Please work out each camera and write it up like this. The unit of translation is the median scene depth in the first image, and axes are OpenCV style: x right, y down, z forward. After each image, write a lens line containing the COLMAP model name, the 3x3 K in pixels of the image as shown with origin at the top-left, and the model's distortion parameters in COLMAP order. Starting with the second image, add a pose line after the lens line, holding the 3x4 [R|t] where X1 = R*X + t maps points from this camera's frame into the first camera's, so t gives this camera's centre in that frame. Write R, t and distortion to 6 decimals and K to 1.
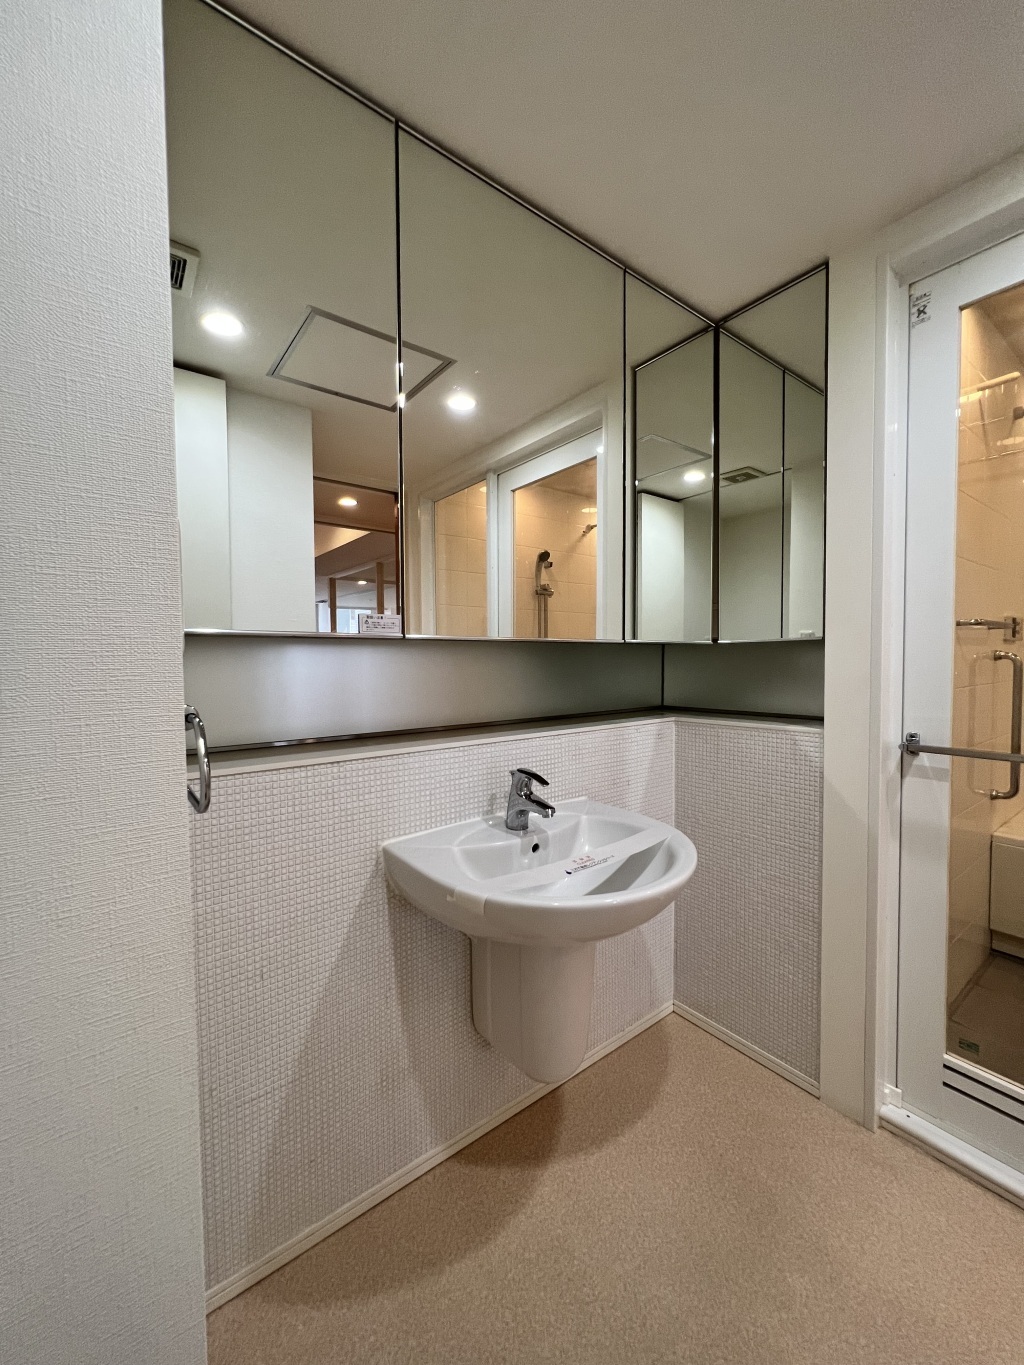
lens RADIAL K [[549.0, 0, 515.7], [0, 549.0, 680.7], [0, 0, 1]] dist [-0.001193, 0.001261]
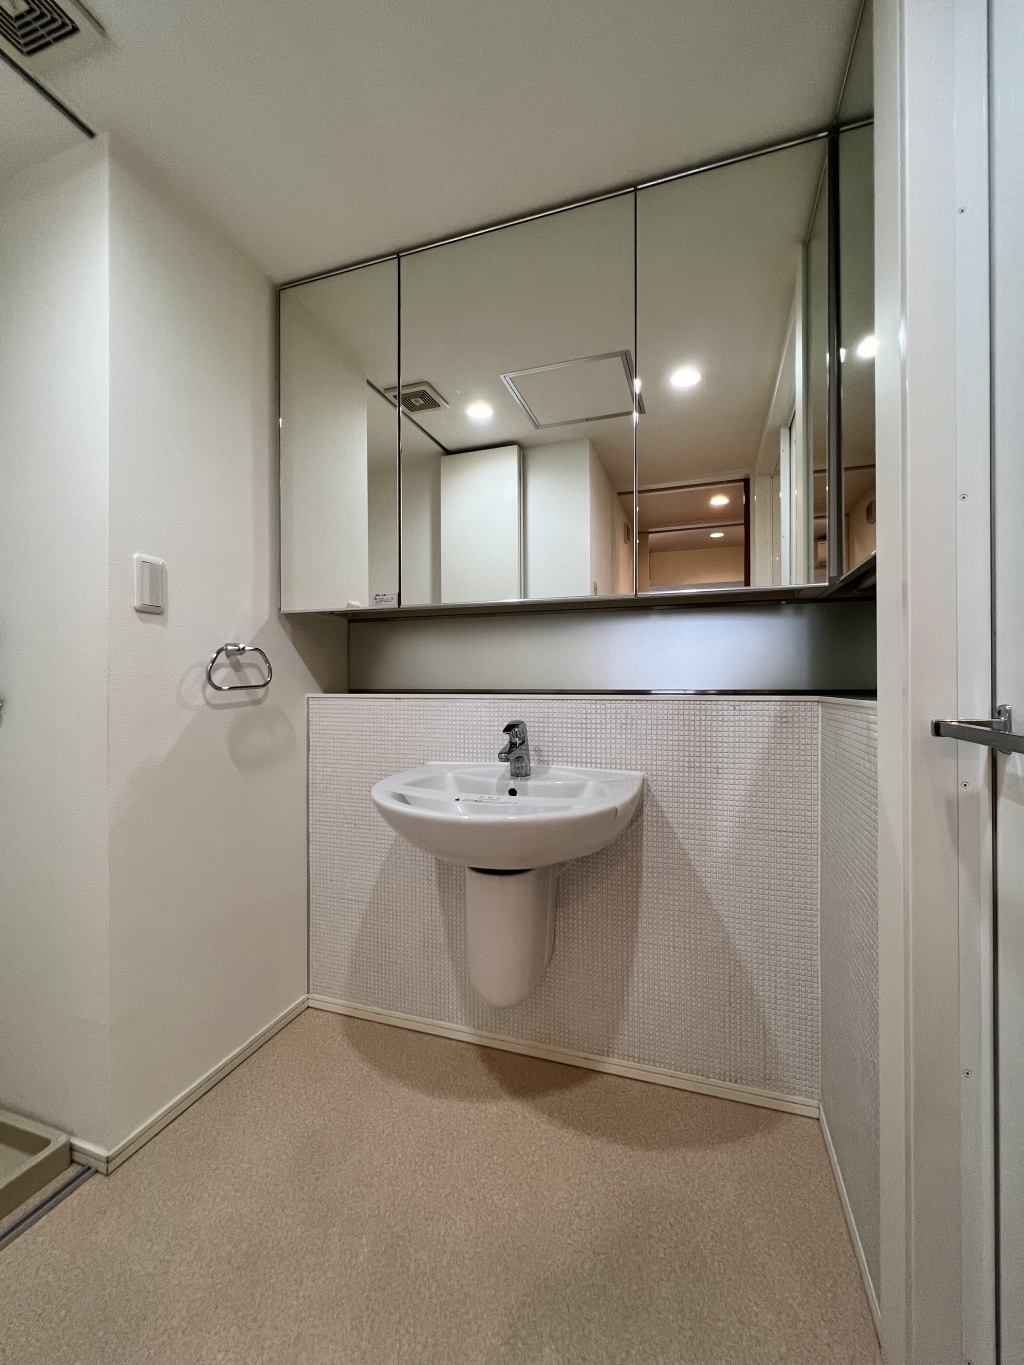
lens RADIAL K [[549.0, 0, 515.7], [0, 549.0, 680.7], [0, 0, 1]] dist [-0.001193, 0.001261]
pose [[0.557026, 0.006962, -0.830466, 0.952565], [-0.036176, 0.999219, -0.015888, 0.102311], [0.829707, 0.038893, 0.556843, 0.397030]]
